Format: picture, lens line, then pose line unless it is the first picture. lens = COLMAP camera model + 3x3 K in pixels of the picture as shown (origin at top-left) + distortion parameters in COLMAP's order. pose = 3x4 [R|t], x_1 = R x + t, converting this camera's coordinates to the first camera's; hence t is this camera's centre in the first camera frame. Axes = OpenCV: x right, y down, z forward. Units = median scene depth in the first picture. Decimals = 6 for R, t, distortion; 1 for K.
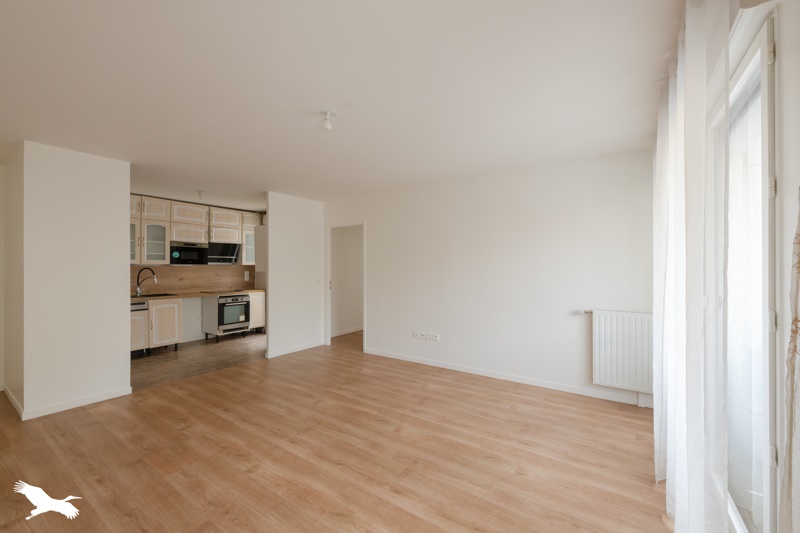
lens RADIAL K [[329.1, 0, 400.0], [0, 329.1, 266.5], [0, 0, 1]] dist [0.000638, 0.000122]
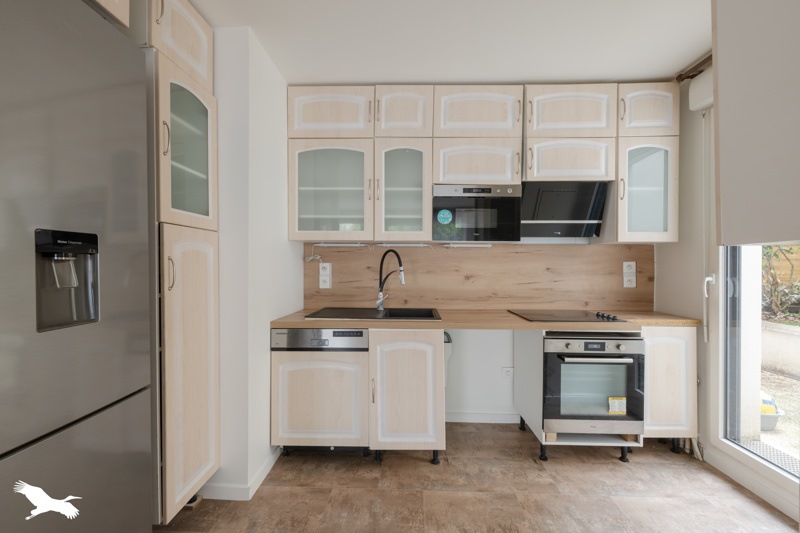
lens RADIAL K [[329.1, 0, 400.0], [0, 329.1, 266.5], [0, 0, 1]] dist [0.000638, 0.000122]
pose [[0.531835, 0.003503, -0.846841, -0.334981], [-0.002541, 0.999994, 0.002541, 0.022443], [0.846844, 0.000800, 0.531840, 0.676925]]
